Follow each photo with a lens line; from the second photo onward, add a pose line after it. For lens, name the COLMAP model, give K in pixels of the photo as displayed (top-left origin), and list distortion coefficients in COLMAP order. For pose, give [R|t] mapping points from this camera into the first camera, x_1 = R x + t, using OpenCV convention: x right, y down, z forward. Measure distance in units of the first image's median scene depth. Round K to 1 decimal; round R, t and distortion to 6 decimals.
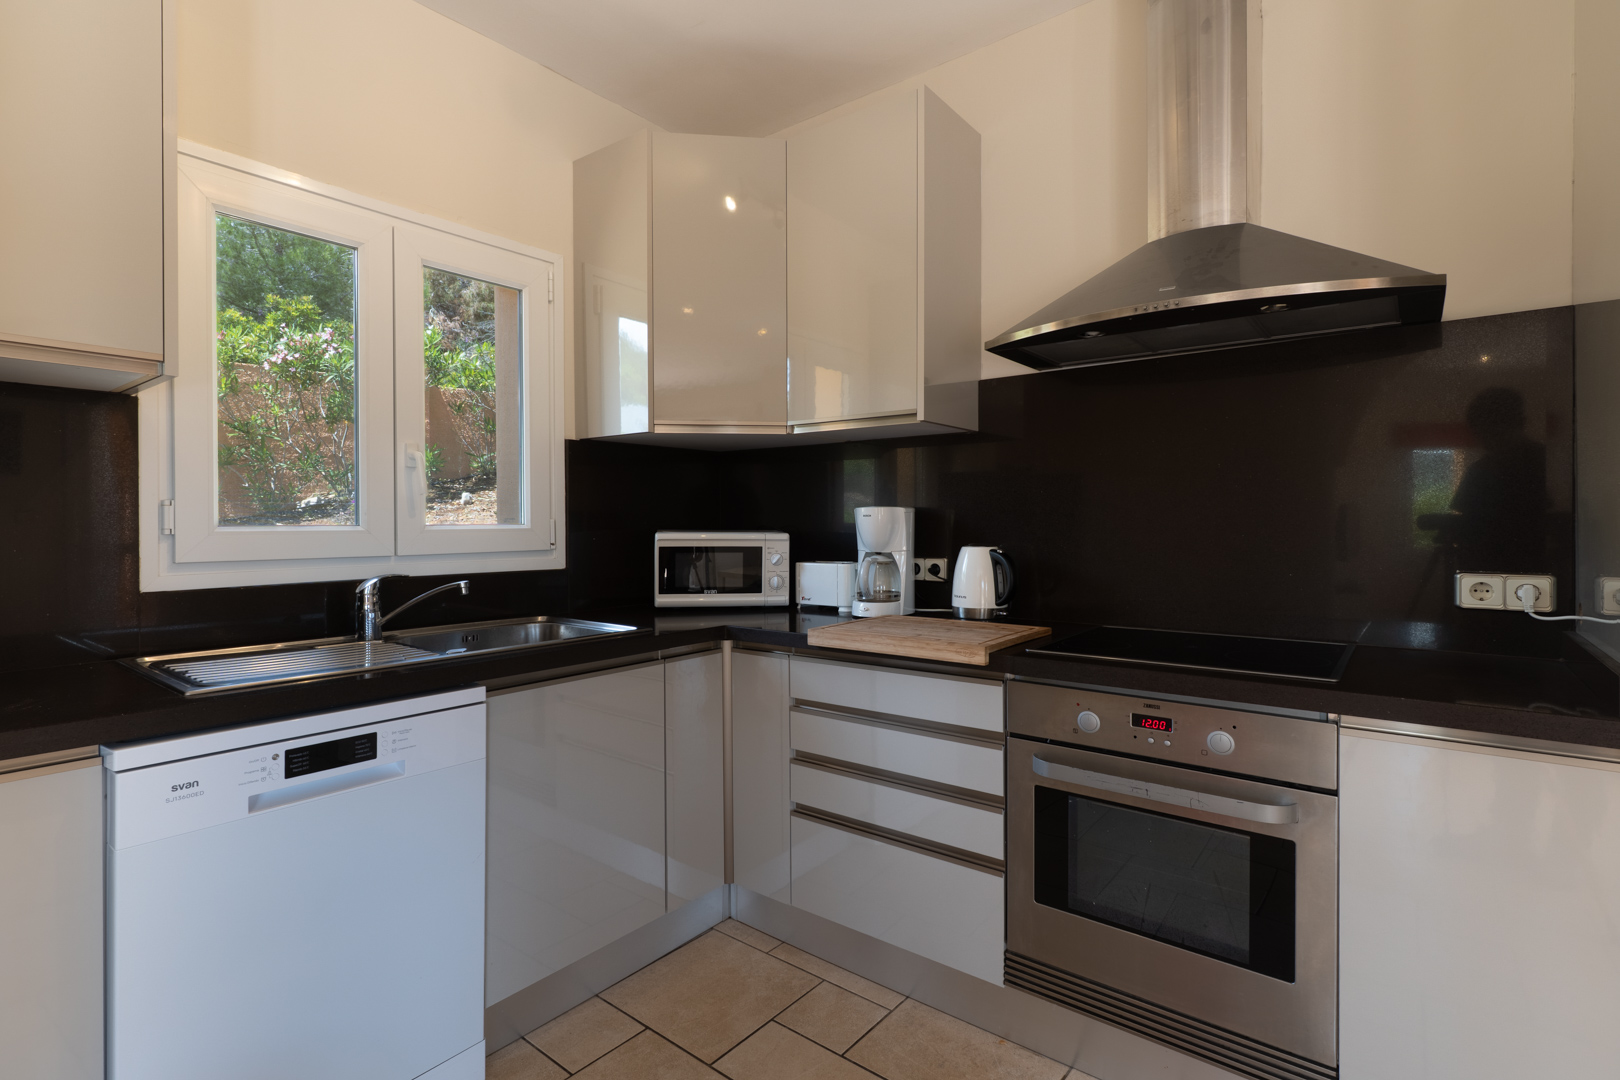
lens RADIAL K [[770.8, 0, 793.1], [0, 770.8, 527.9], [0, 0, 1]] dist [0.000023, -0.000113]
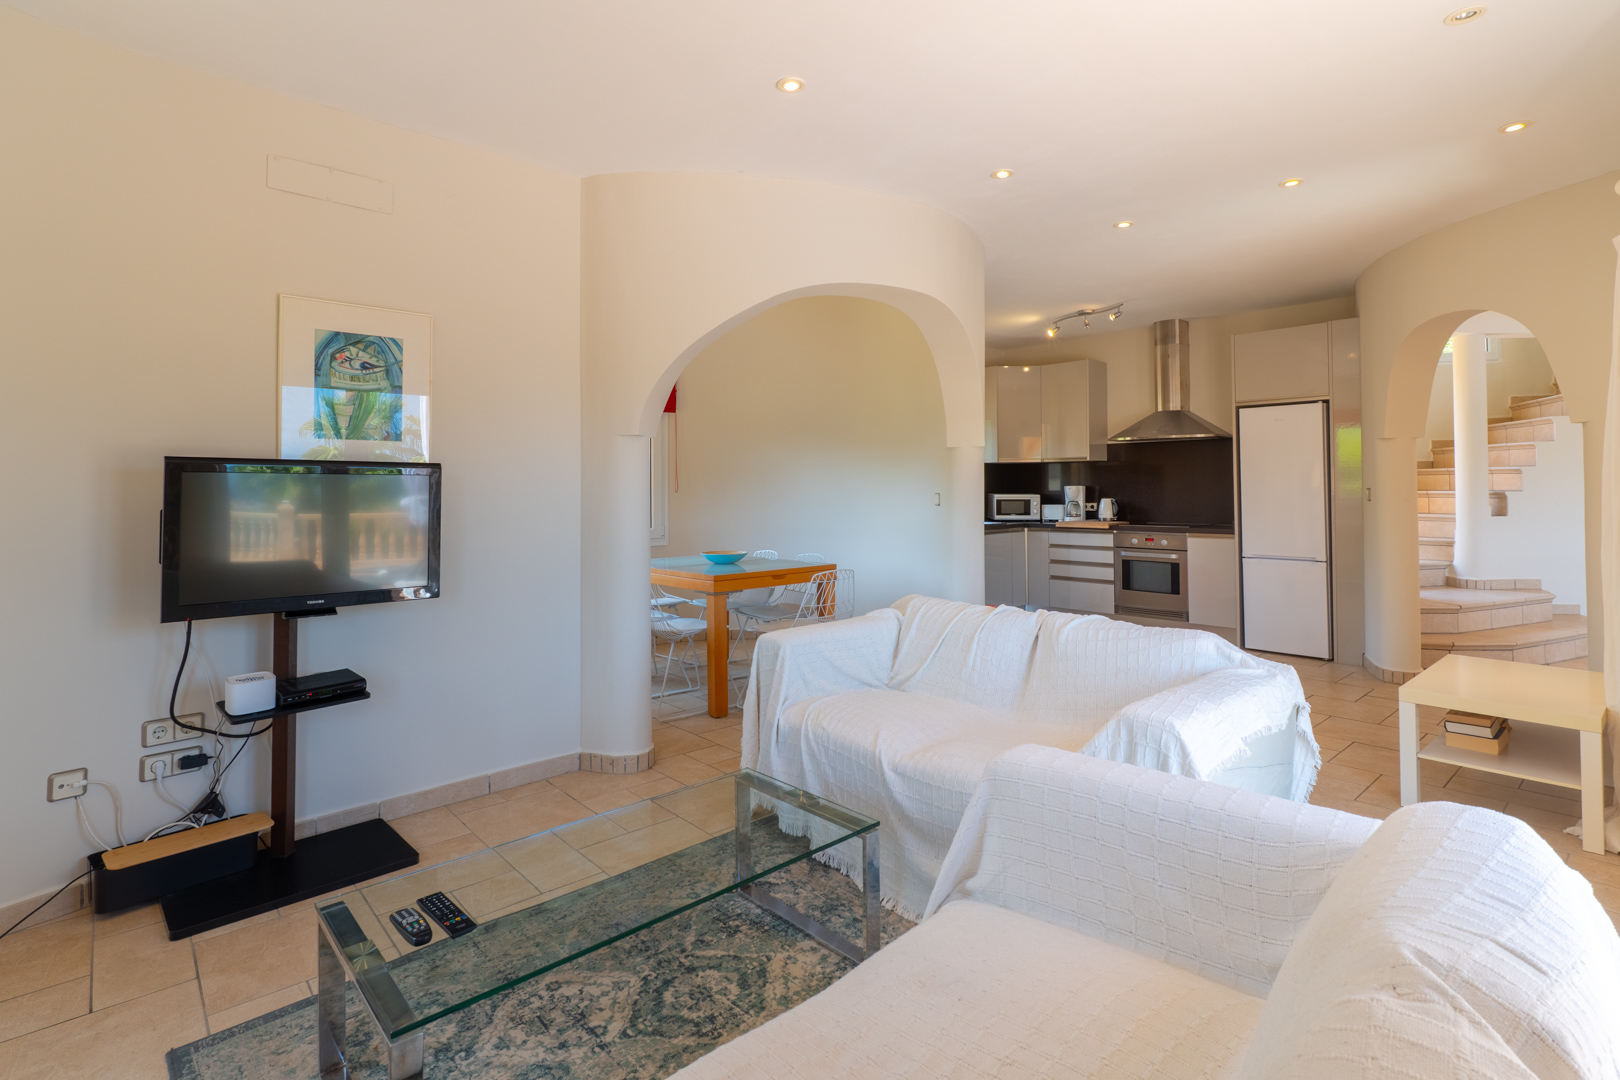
lens RADIAL K [[770.2, 0, 811.8], [0, 770.2, 479.3], [0, 0, 1]] dist [-0.002337, -0.000155]
pose [[0.989680, -0.004415, -0.143228, -0.524745], [0.002129, 0.999868, -0.016109, -0.008429], [0.143280, 0.015637, 0.989559, -2.385925]]
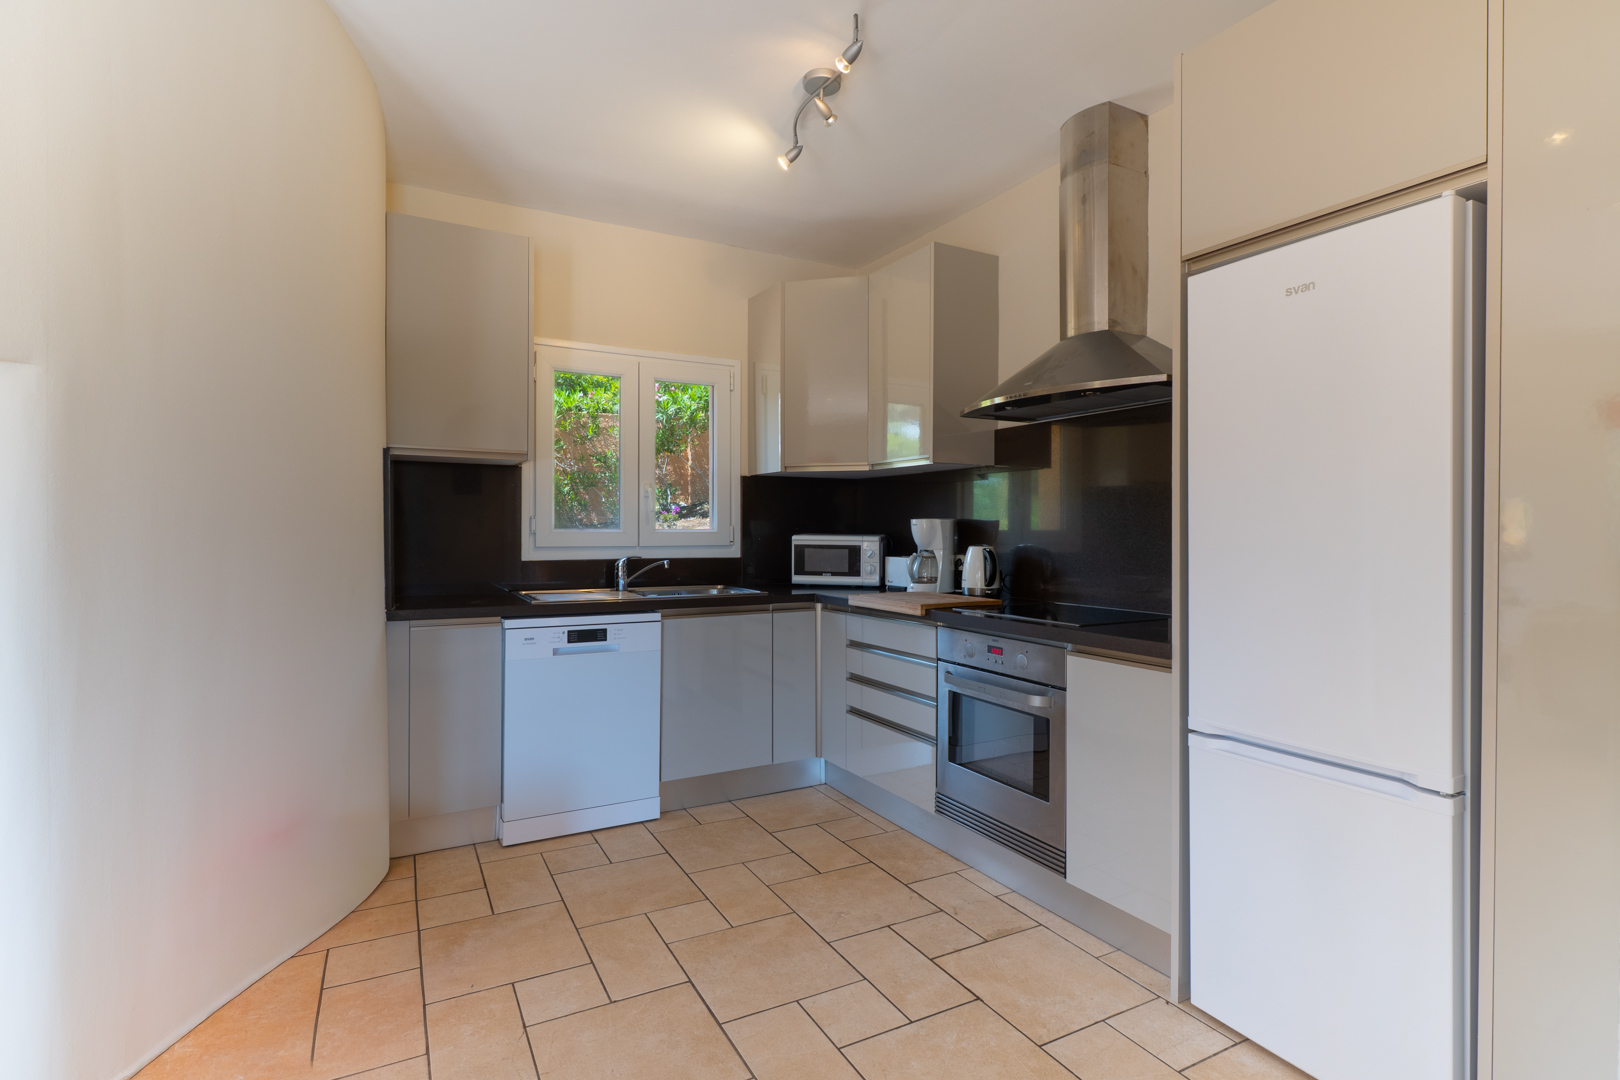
lens RADIAL K [[777.4, 0, 803.0], [0, 777.4, 535.3], [0, 0, 1]] dist [0.000120, -0.000201]
pose [[0.922671, 0.008488, -0.385494, 0.510654], [-0.007928, 0.999964, 0.003040, 0.001665], [0.385506, 0.000251, 0.922705, -0.496421]]
